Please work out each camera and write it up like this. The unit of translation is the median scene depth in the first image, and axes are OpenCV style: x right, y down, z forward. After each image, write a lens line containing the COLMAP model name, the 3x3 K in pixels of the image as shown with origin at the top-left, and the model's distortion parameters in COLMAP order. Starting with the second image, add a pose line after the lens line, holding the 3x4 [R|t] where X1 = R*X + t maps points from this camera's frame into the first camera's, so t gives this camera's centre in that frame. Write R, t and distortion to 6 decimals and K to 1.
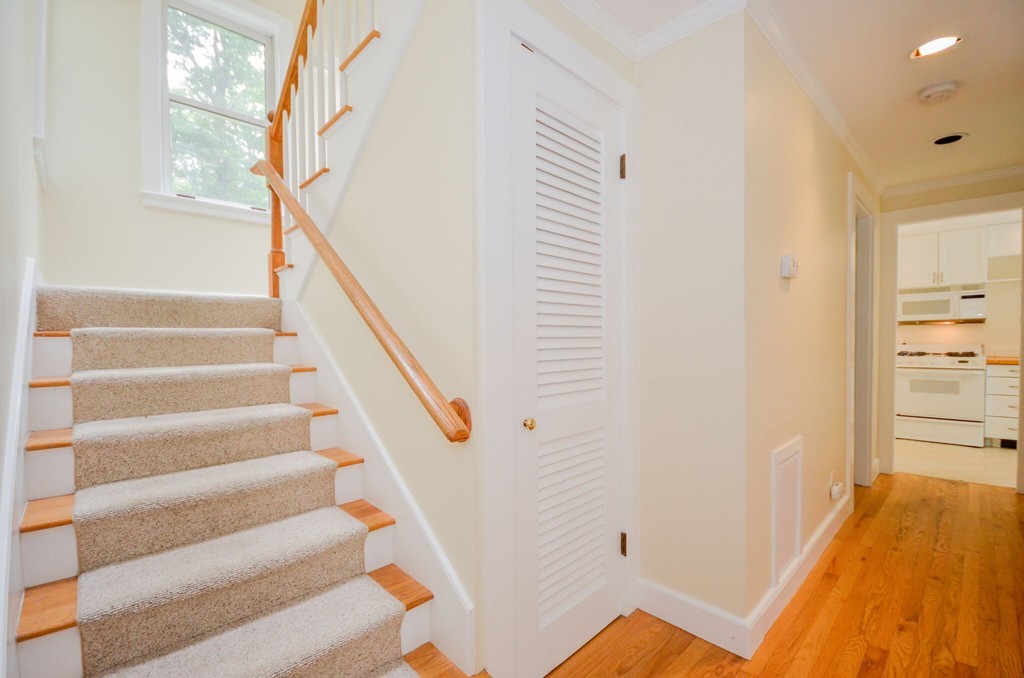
lens RADIAL K [[452.7, 0, 517.3], [0, 452.7, 347.4], [0, 0, 1]] dist [-0.010388, -0.005142]
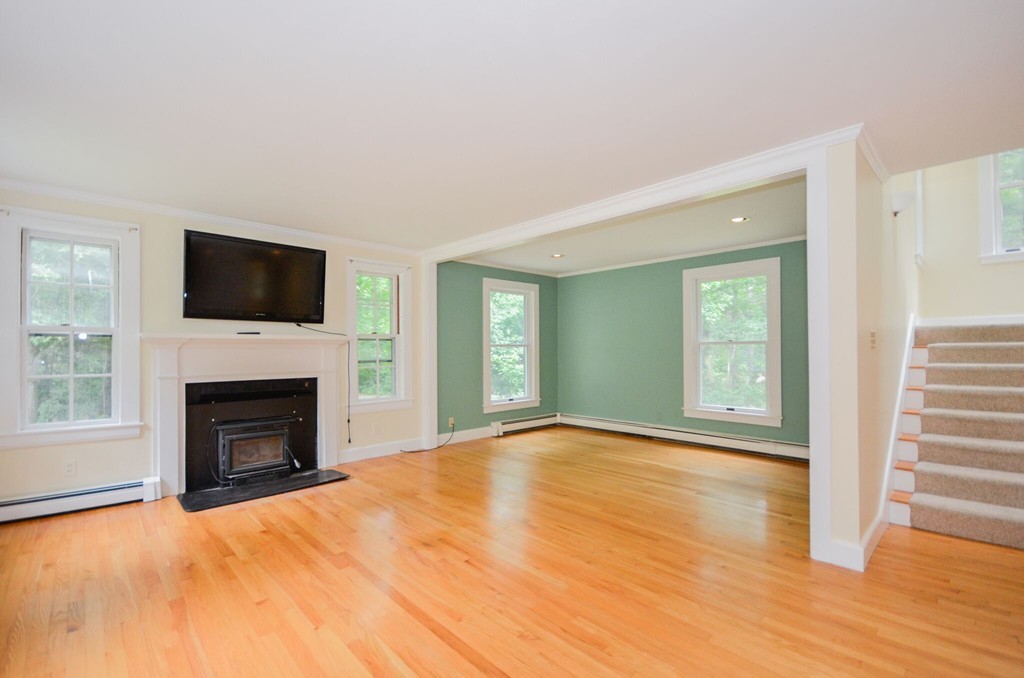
lens RADIAL K [[452.7, 0, 514.7], [0, 452.7, 344.4], [0, 0, 1]] dist [-0.010388, -0.005142]
pose [[-0.021291, -0.007592, -0.999744, 1.293995], [-0.013696, 0.999880, -0.007302, 0.002909], [0.999679, 0.013537, -0.021392, -1.034326]]
